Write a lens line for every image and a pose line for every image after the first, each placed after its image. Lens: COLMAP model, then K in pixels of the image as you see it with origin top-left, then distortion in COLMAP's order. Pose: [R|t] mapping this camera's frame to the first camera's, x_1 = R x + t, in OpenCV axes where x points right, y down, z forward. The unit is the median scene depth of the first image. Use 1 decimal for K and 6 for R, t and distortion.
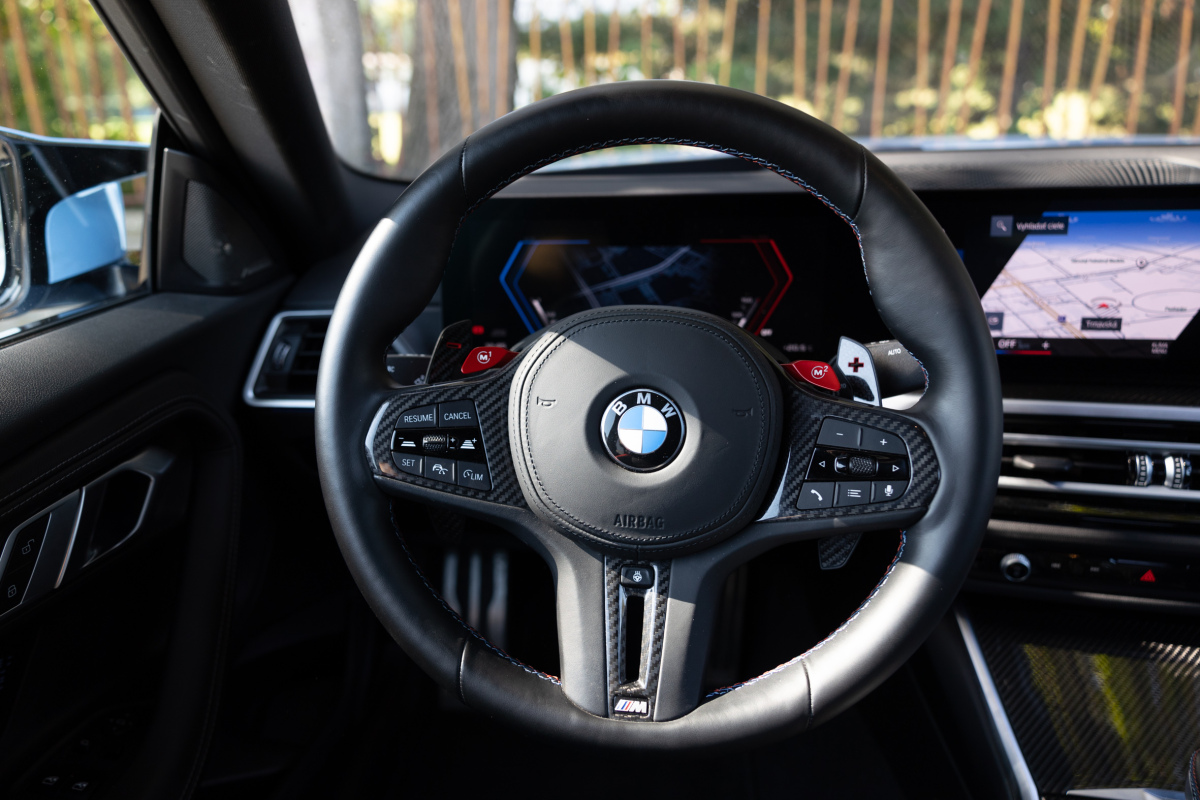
lens RADIAL K [[830.6, 0, 561.7], [0, 830.6, 396.4], [0, 0, 1]] dist [-0.002986, 0.000993]
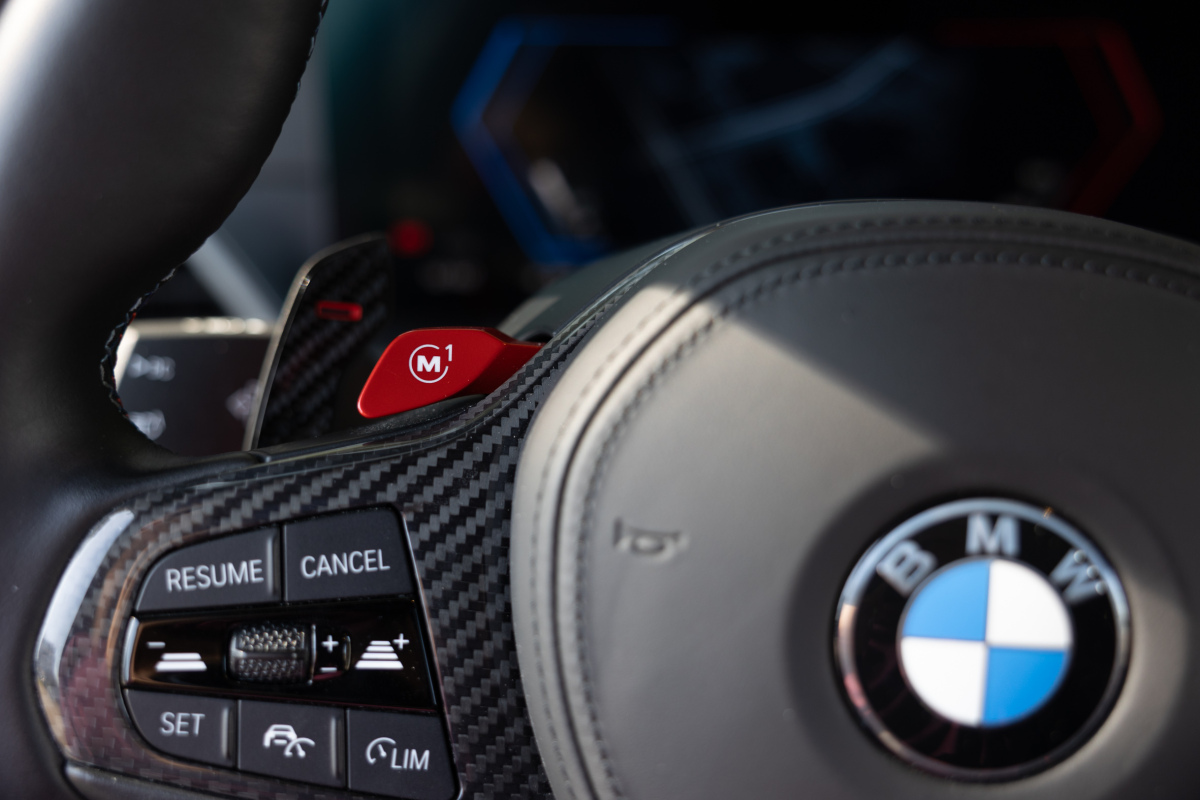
lens RADIAL K [[1248.2, 0, 600.0], [0, 1248.2, 400.0], [0, 0, 1]] dist [-0.018227, -0.013615]
pose [[0.998782, -0.000151, 0.049346, -0.054822], [-0.003638, 0.997049, 0.076678, -0.072389], [-0.049212, -0.076764, 0.995834, 0.547117]]
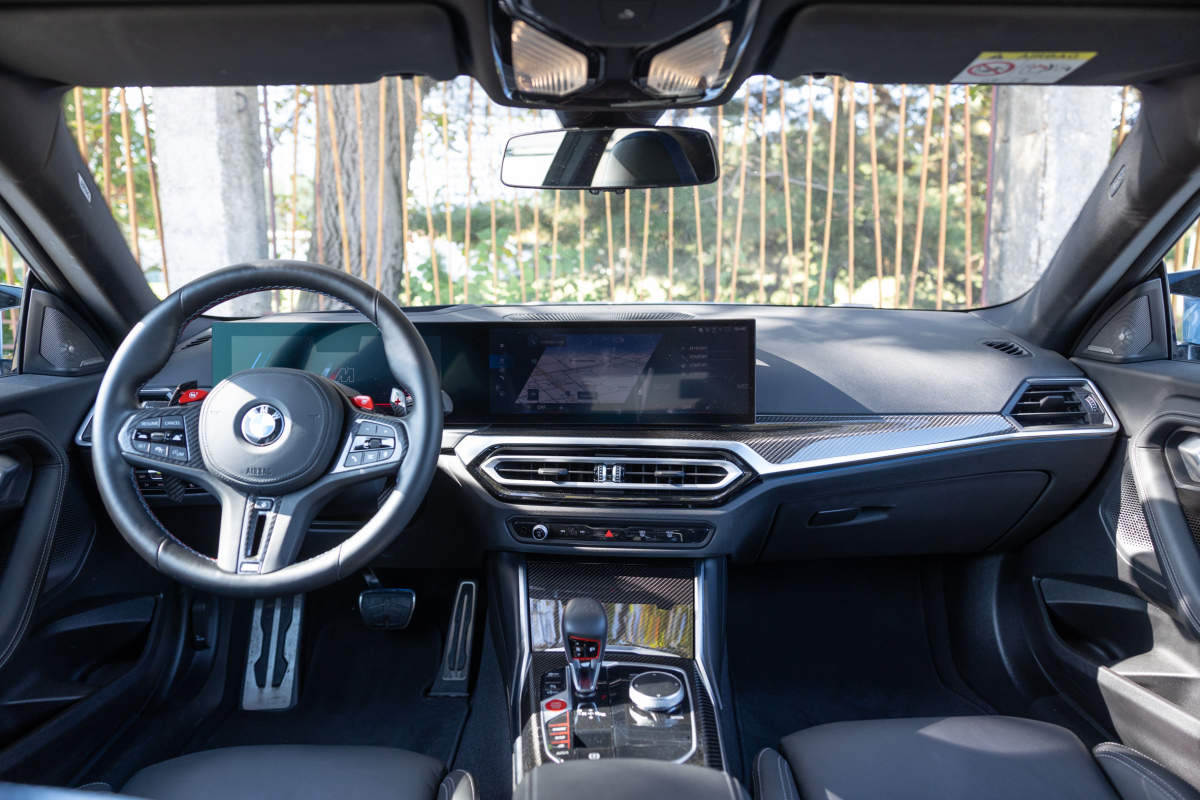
lens RADIAL K [[792.2, 0, 600.0], [0, 792.2, 400.0], [0, 0, 1]] dist [-0.008639, 0.000425]
pose [[0.990645, 0.006295, 0.136322, 0.608636], [0.018858, 0.983037, -0.182435, 0.325488], [-0.135158, 0.183299, 0.973722, -0.929138]]
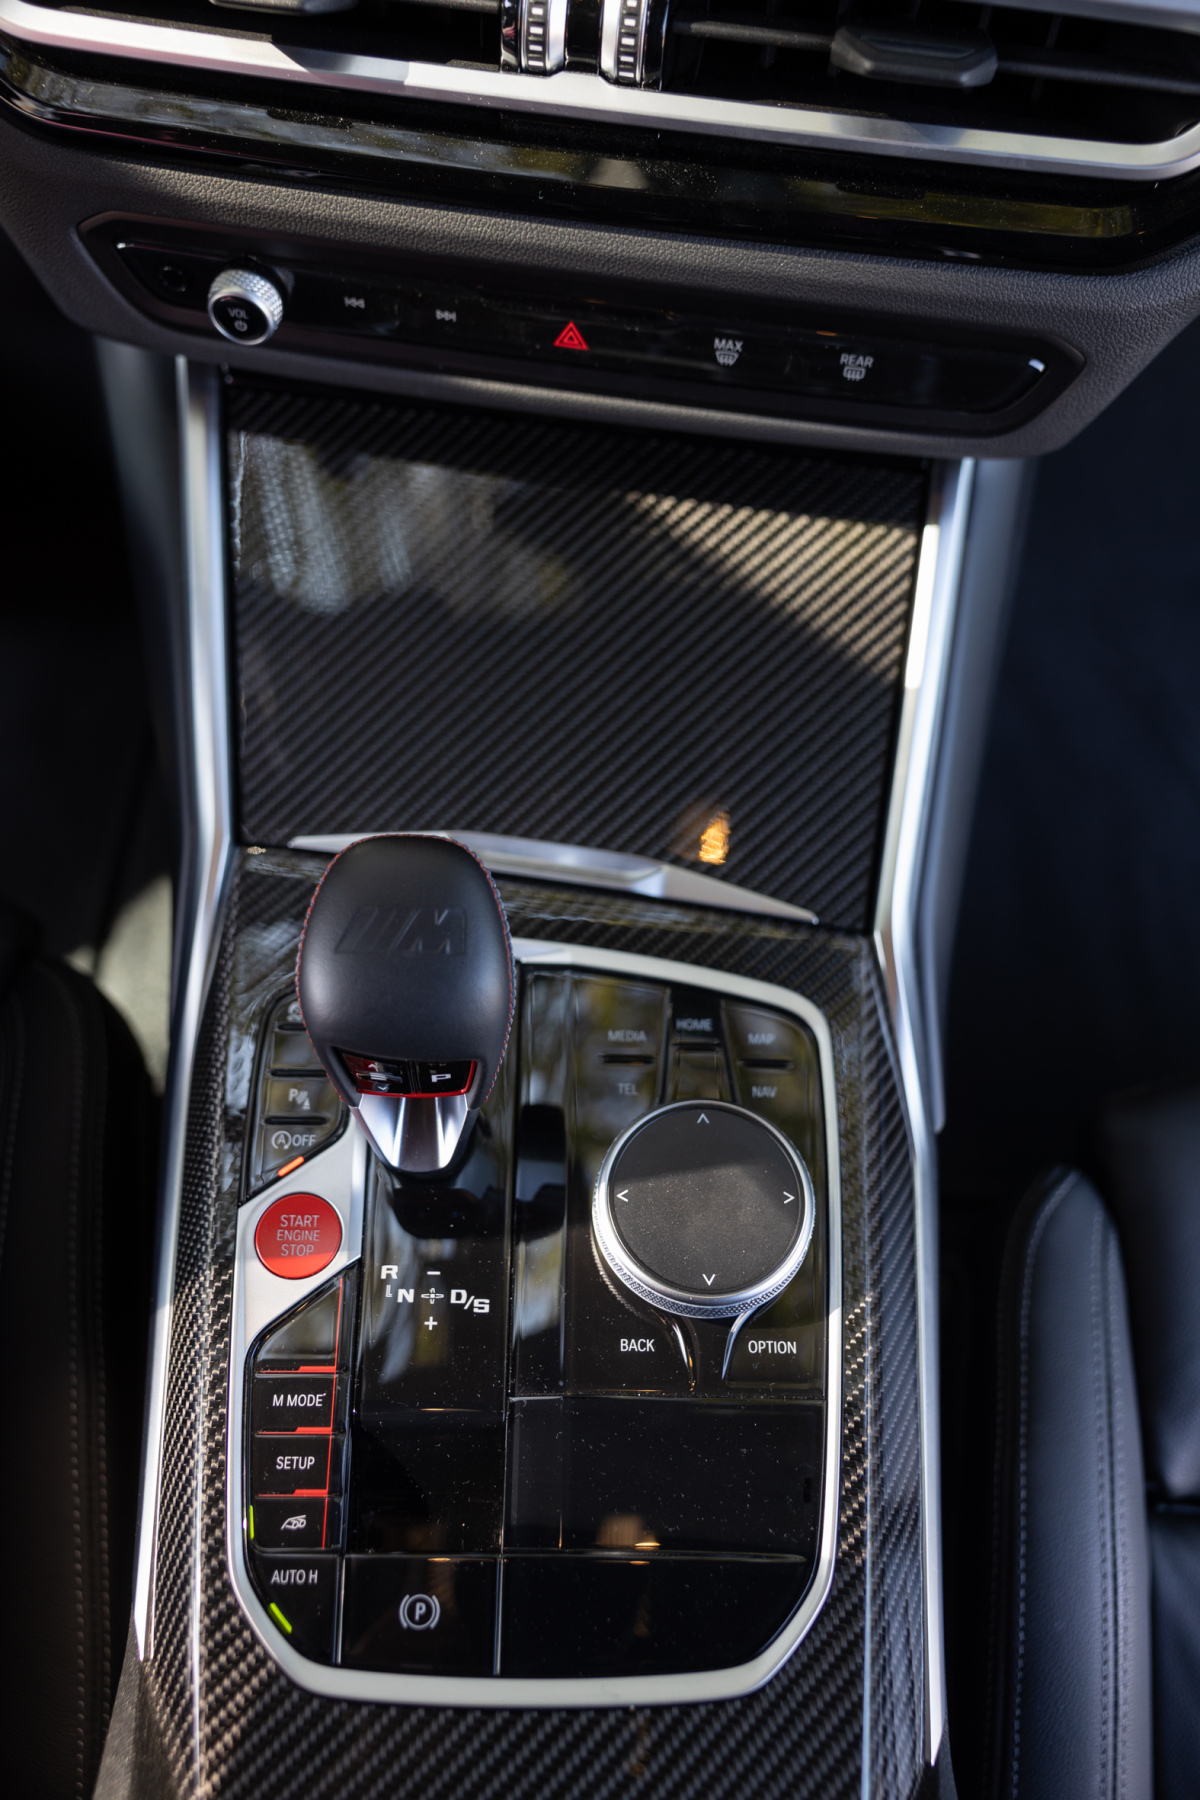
lens RADIAL K [[1464.6, 0, 599.0], [0, 1464.6, 870.3], [0, 0, 1]] dist [-0.007681, -0.001101]
pose [[0.992728, -0.043874, 0.112102, 0.847944], [-0.037053, 0.774651, 0.631303, -0.019743], [-0.114538, -0.630865, 0.767392, 0.452426]]
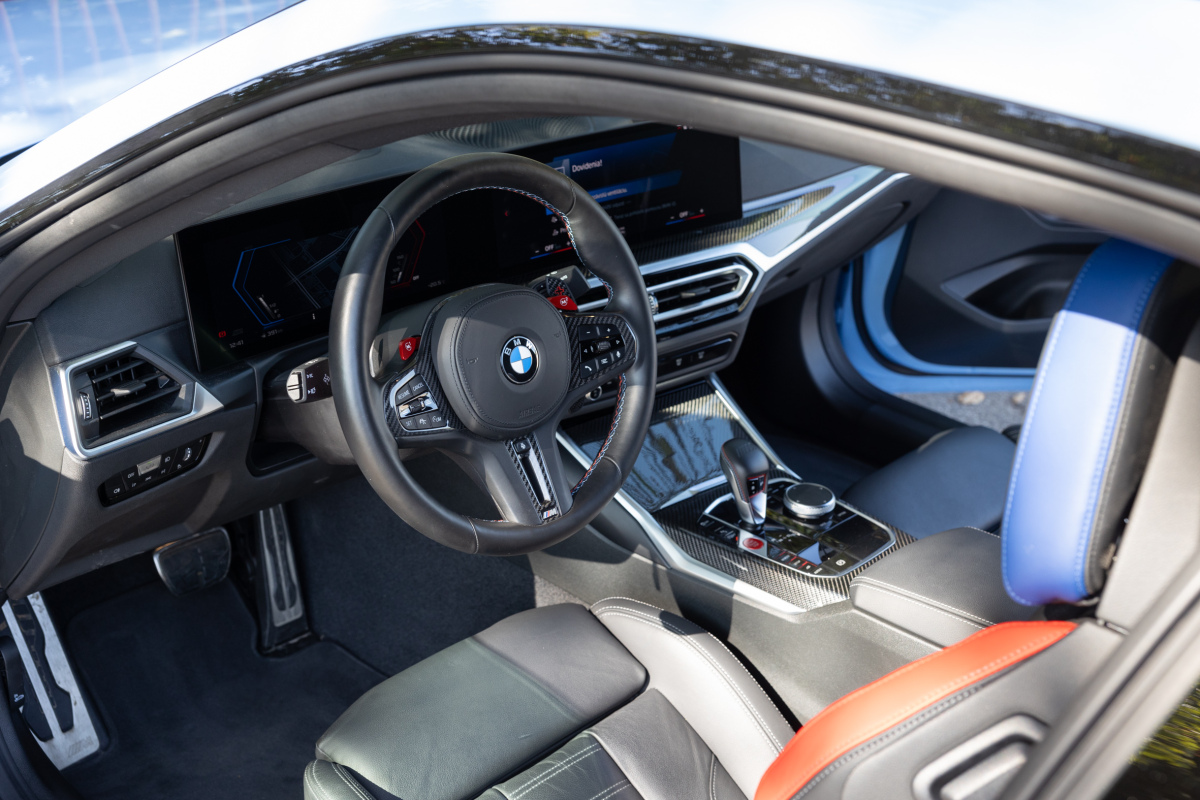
lens RADIAL K [[1526.3, 0, 600.0], [0, 1526.3, 400.0], [0, 0, 1]] dist [0.008631, -0.004650]
pose [[0.620847, -0.292266, 0.727413, -2.026506], [0.222127, 0.955460, 0.194307, -0.436539], [-0.751803, 0.040943, 0.658115, -1.153353]]
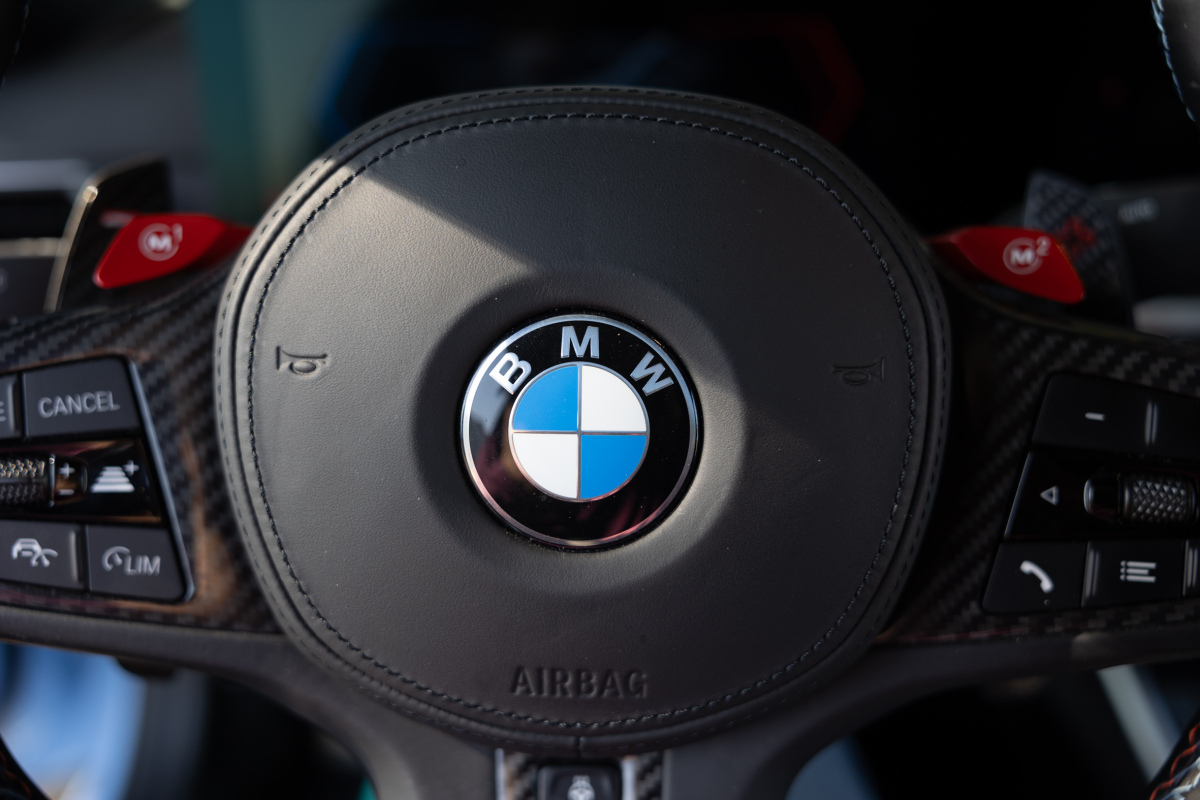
lens RADIAL K [[933.0, 0, 600.0], [0, 933.0, 400.0], [0, 0, 1]] dist [-0.023888, 0.005101]
pose [[0.994684, -0.041667, 0.094173, 0.065721], [0.032602, 0.994865, 0.095821, -0.009844], [-0.097682, -0.092241, 0.990934, 0.576494]]
